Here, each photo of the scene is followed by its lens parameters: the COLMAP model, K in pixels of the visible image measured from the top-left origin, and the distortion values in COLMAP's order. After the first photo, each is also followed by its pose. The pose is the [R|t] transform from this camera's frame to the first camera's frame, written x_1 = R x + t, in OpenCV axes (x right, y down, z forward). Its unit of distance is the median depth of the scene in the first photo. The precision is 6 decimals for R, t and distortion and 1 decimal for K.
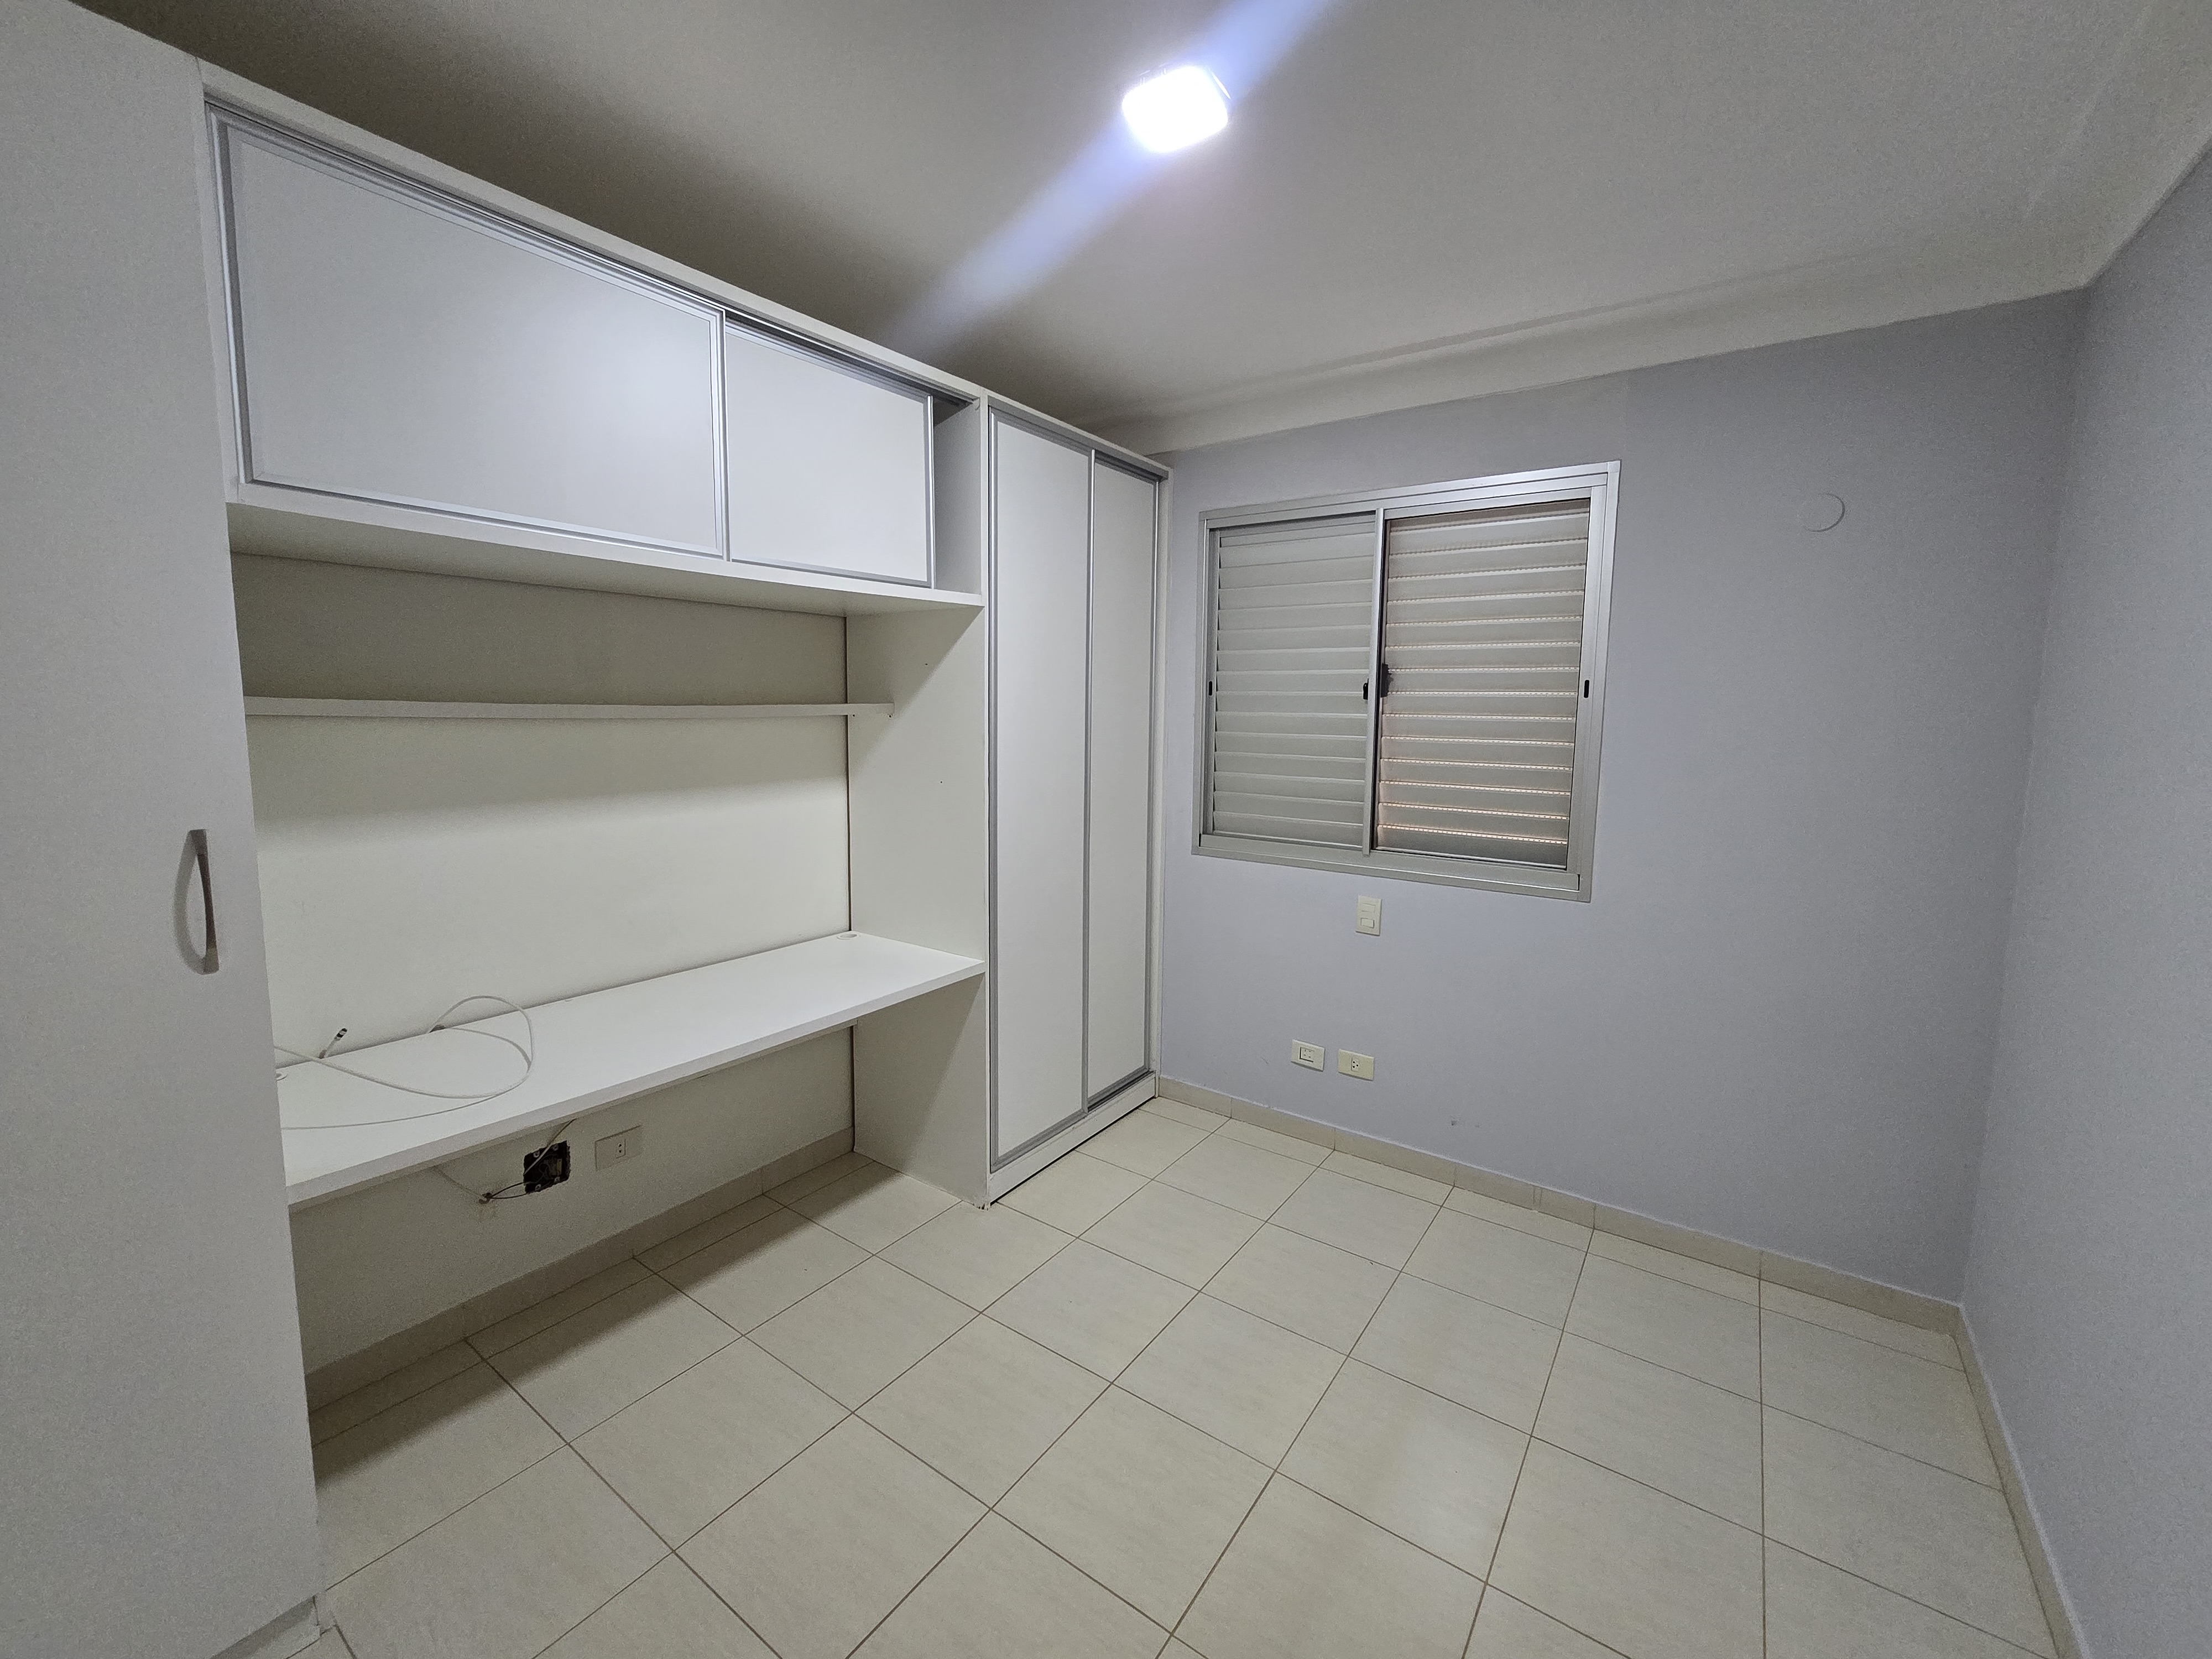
lens RADIAL K [[904.3, 0, 1103.5], [0, 904.3, 800.7], [0, 0, 1]] dist [-0.005520, 0.001330]
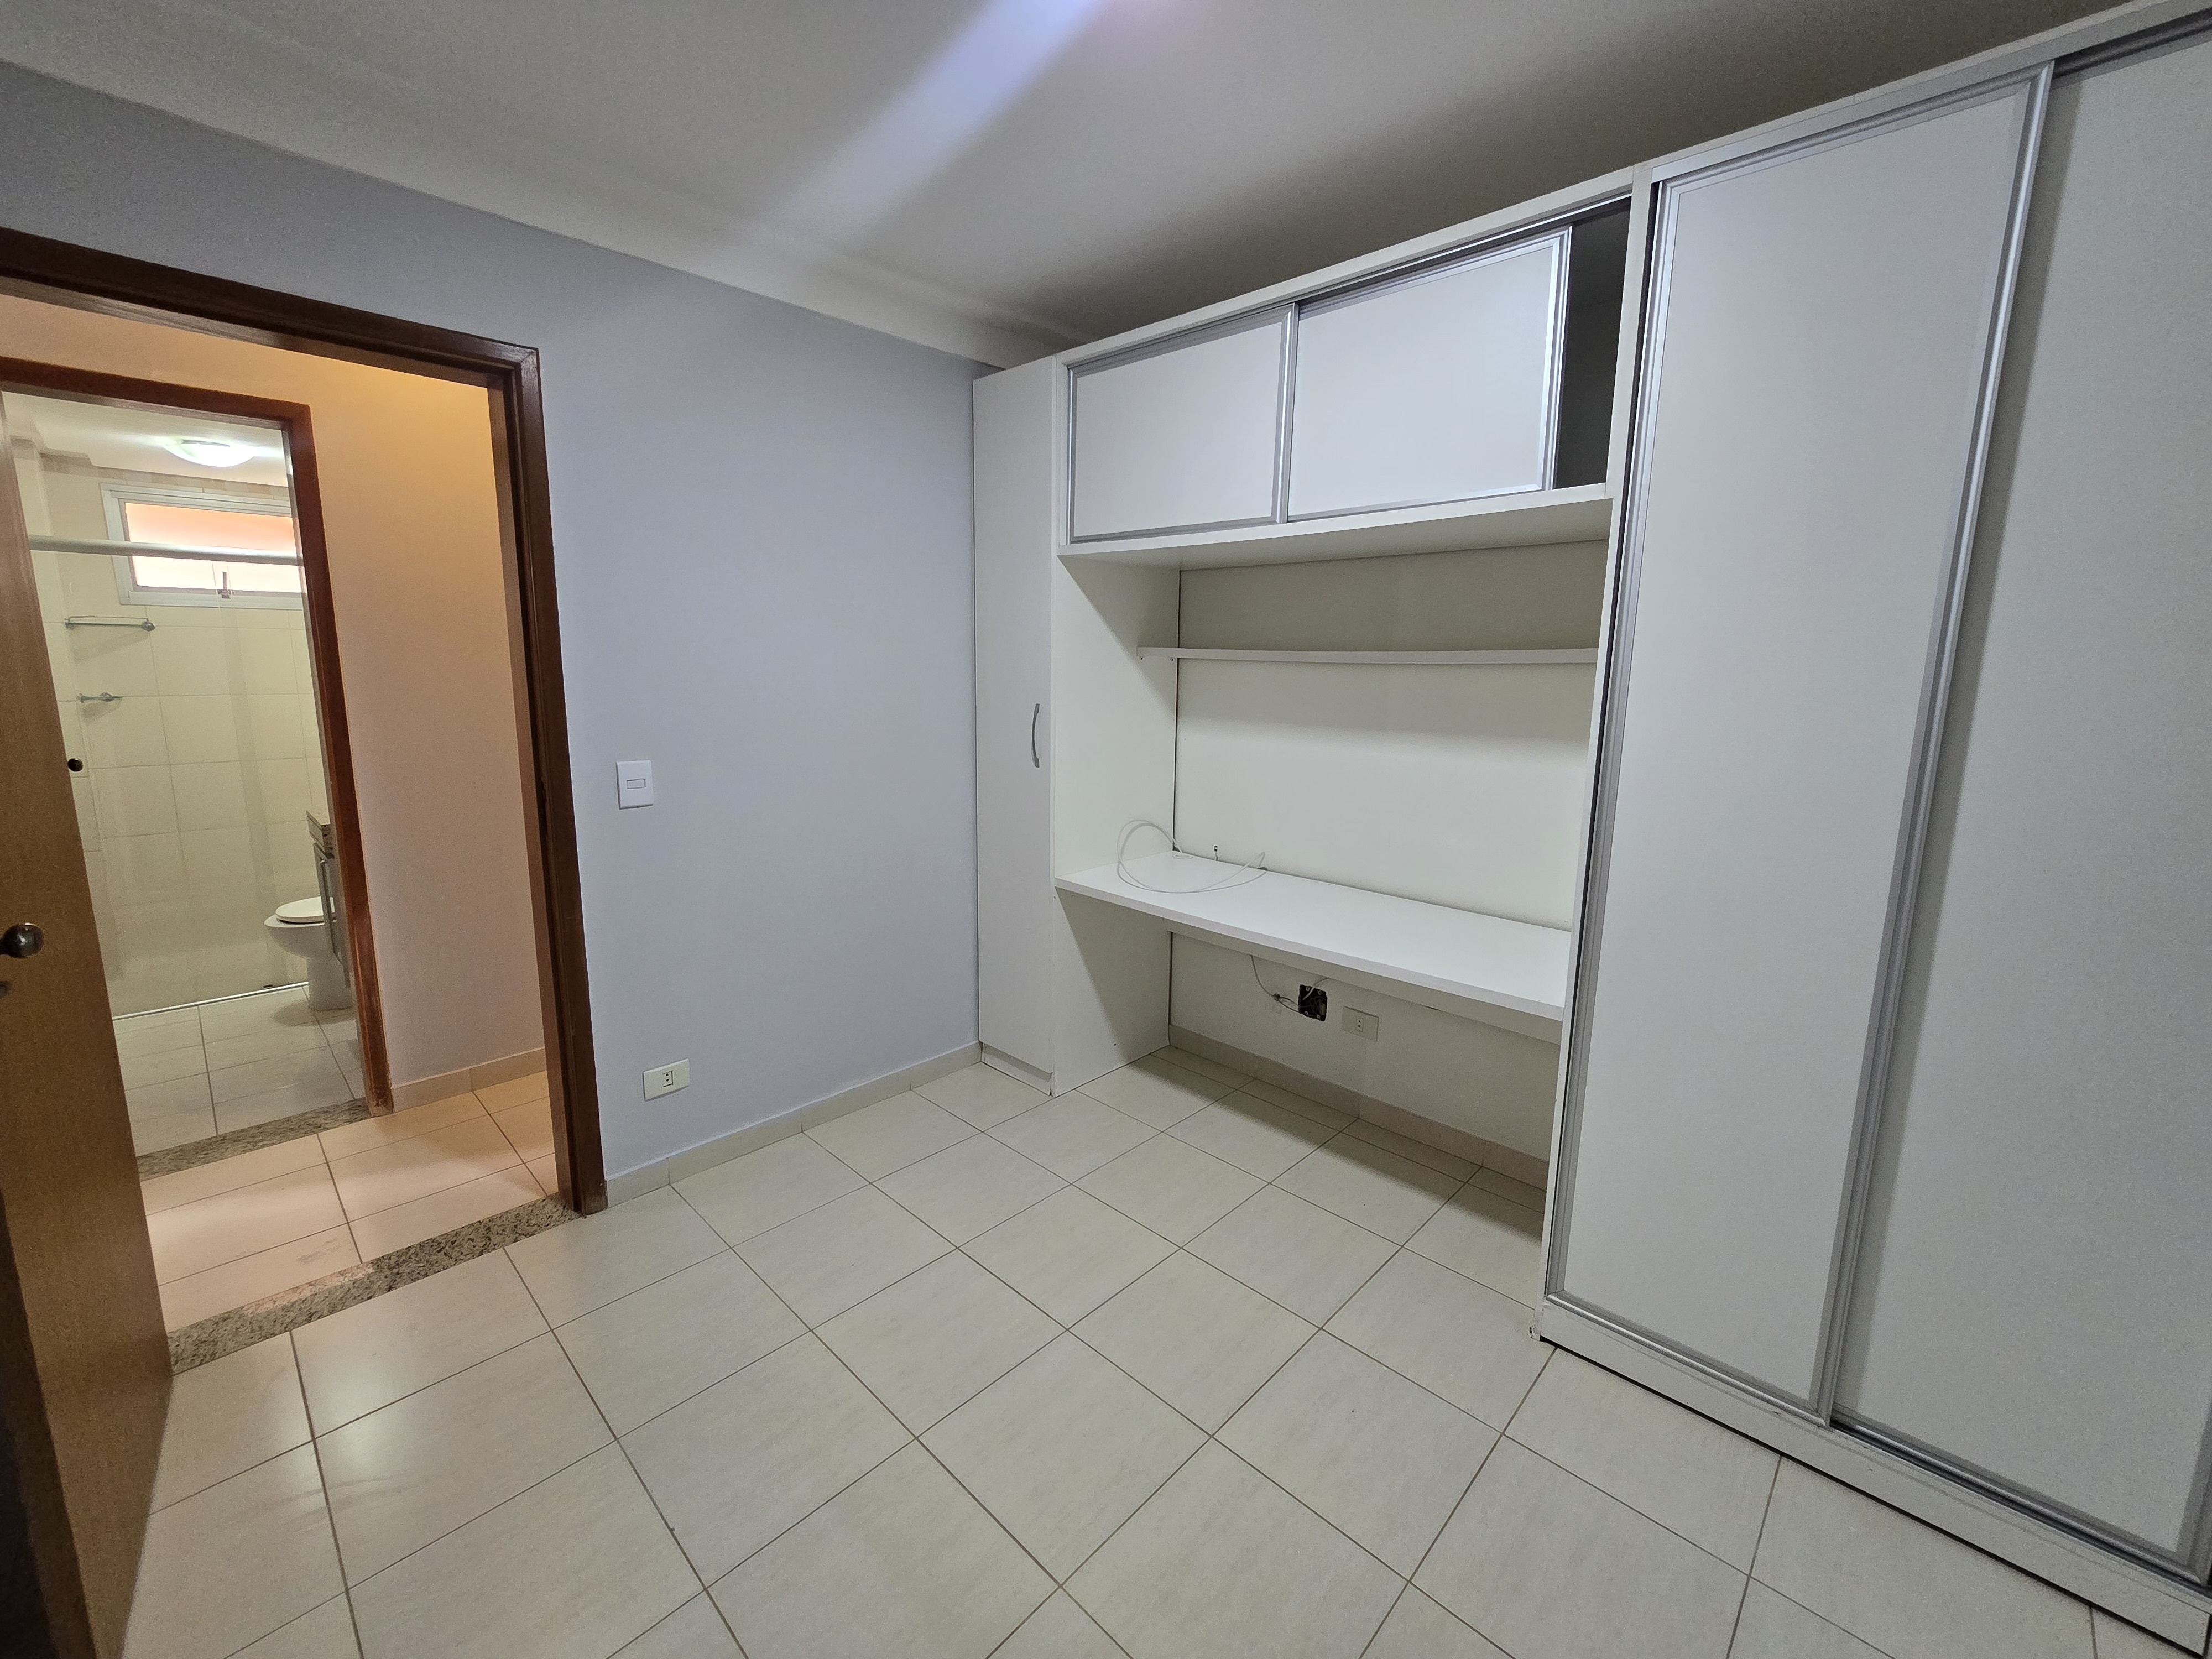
lens RADIAL K [[904.3, 0, 1103.5], [0, 904.3, 800.7], [0, 0, 1]] dist [-0.005520, 0.001330]
pose [[-0.145349, 0.147837, -0.978273, 0.719699], [-0.110680, 0.980137, 0.164563, -0.075258], [0.983170, 0.132195, -0.126100, 0.858051]]
